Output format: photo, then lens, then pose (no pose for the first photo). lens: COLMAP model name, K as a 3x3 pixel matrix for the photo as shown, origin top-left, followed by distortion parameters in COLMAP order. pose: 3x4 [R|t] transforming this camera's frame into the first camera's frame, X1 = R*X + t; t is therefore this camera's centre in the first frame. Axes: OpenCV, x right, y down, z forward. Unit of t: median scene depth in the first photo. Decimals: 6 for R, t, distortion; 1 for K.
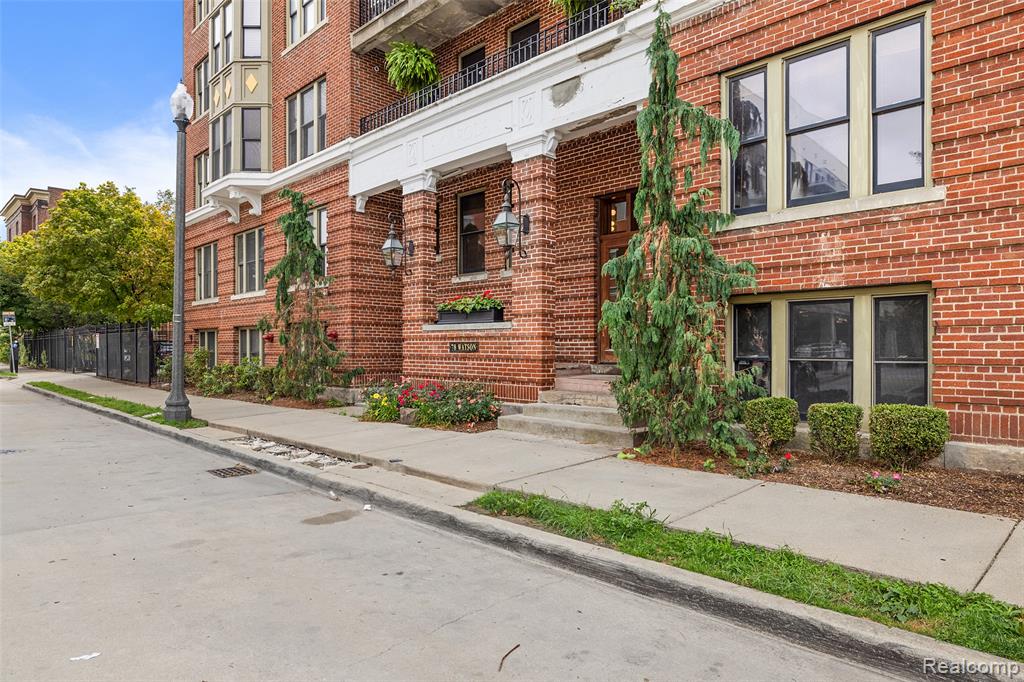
lens RADIAL K [[613.1, 0, 508.5], [0, 613.1, 347.3], [0, 0, 1]] dist [0.003036, -0.000280]
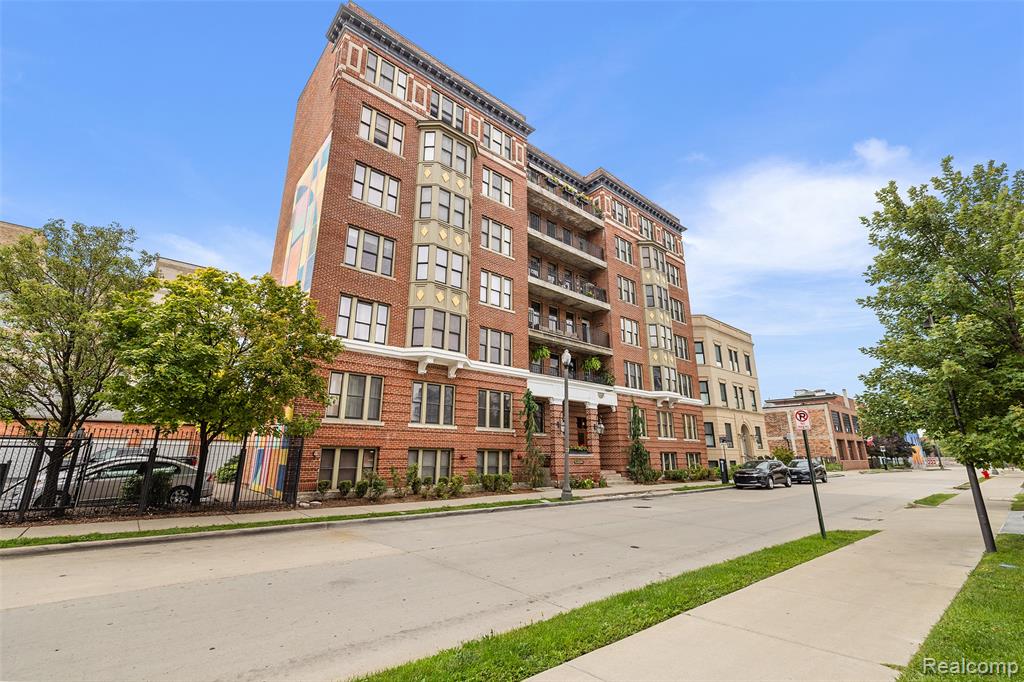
lens RADIAL K [[442.0, 0, 502.8], [0, 442.0, 331.9], [0, 0, 1]] dist [0.004651, -0.000482]
pose [[0.082348, 0.272306, 0.958680, -2.720619], [-0.004450, 0.962038, -0.272878, -0.024357], [-0.996594, 0.018204, 0.080433, 1.340638]]
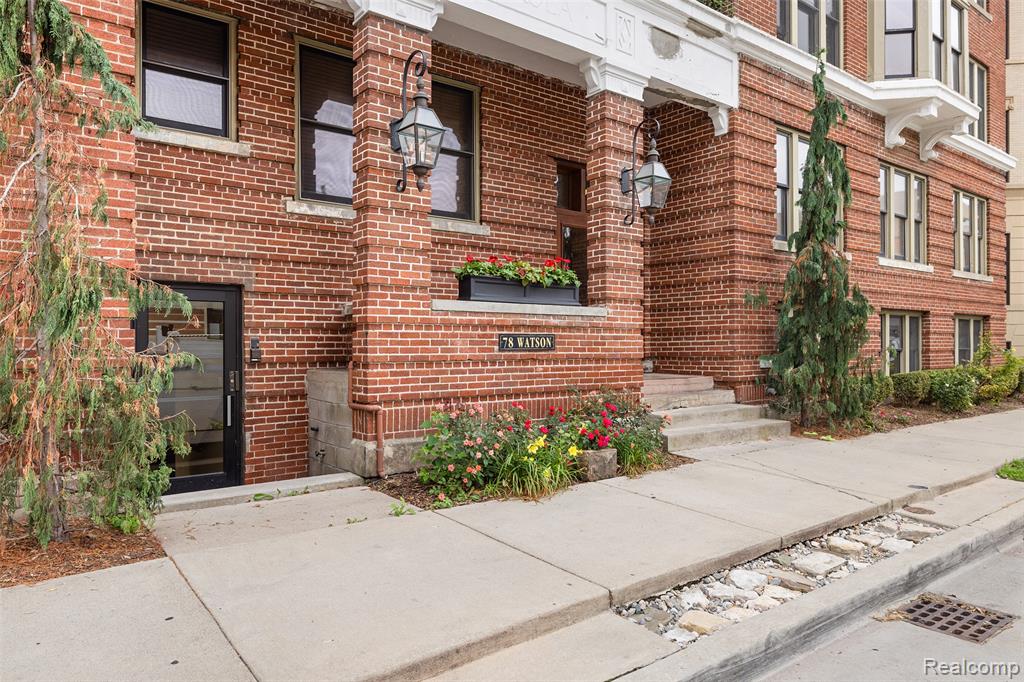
lens RADIAL K [[656.2, 0, 504.1], [0, 656.2, 344.7], [0, 0, 1]] dist [-0.001001, -0.002449]
pose [[0.146203, 0.002851, 0.989250, -0.808727], [0.003024, 0.999990, -0.003329, 0.004501], [-0.989250, 0.003478, 0.146193, 1.044328]]
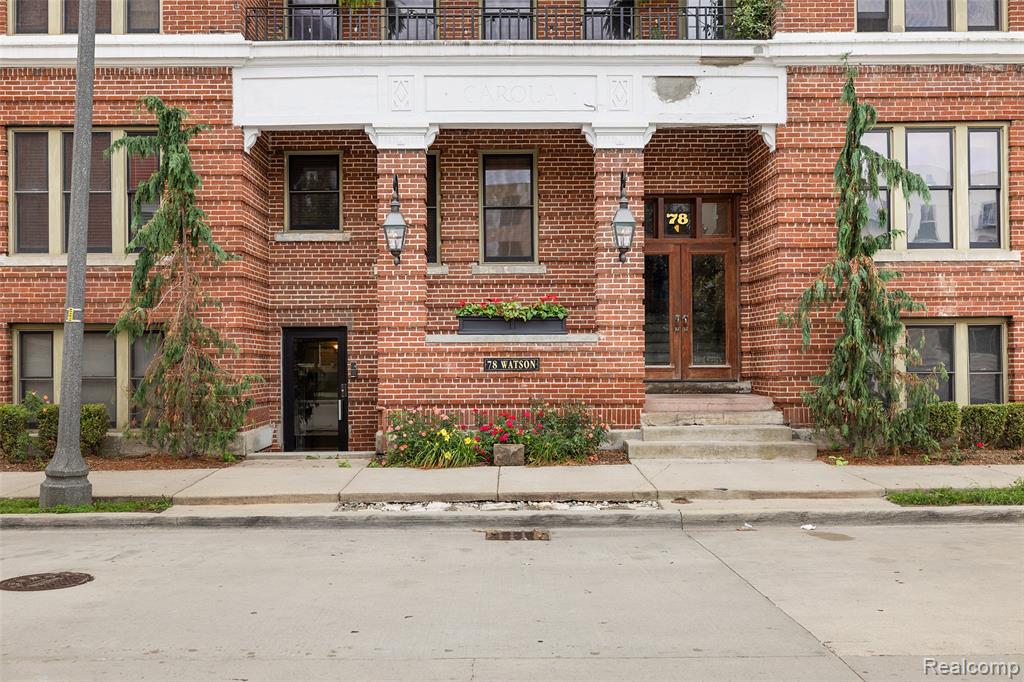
lens RADIAL K [[947.5, 0, 509.4], [0, 947.5, 347.5], [0, 0, 1]] dist [0.005005, 0.000000]
pose [[0.705659, 0.008064, 0.708506, -1.049538], [0.004963, 0.999854, -0.016324, -0.002620], [-0.708534, 0.015036, 0.705516, 0.166350]]
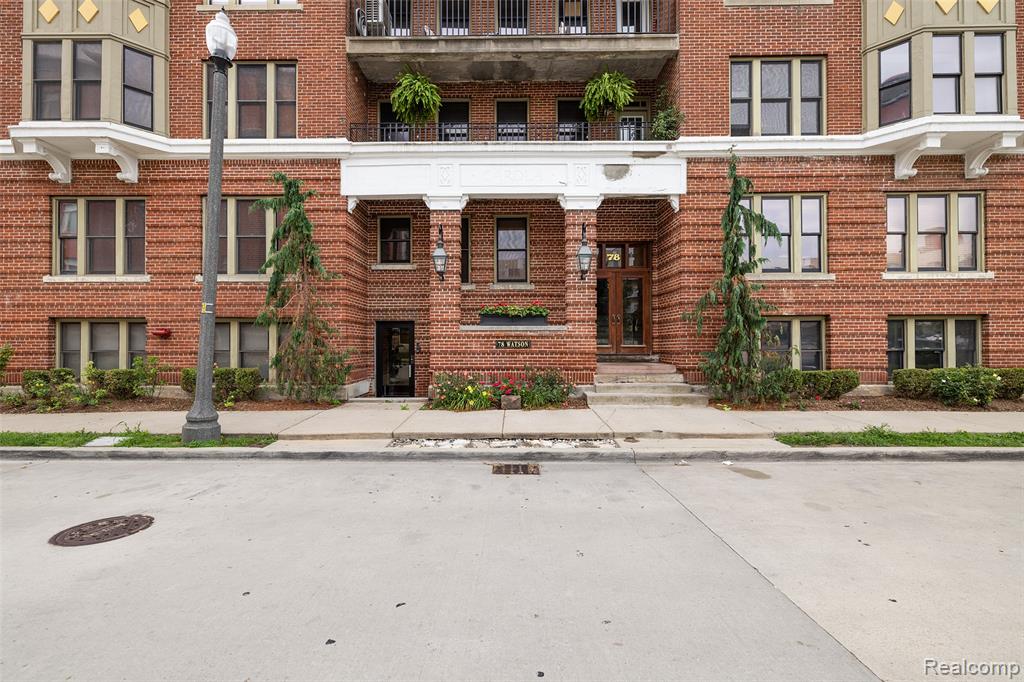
lens RADIAL K [[442.0, 0, 507.2], [0, 442.0, 337.1], [0, 0, 1]] dist [0.004651, -0.000482]
pose [[0.716127, 0.010913, 0.697885, -0.802187], [0.000781, 0.999865, -0.016437, 0.000100], [-0.697970, 0.012316, 0.716022, 0.406096]]
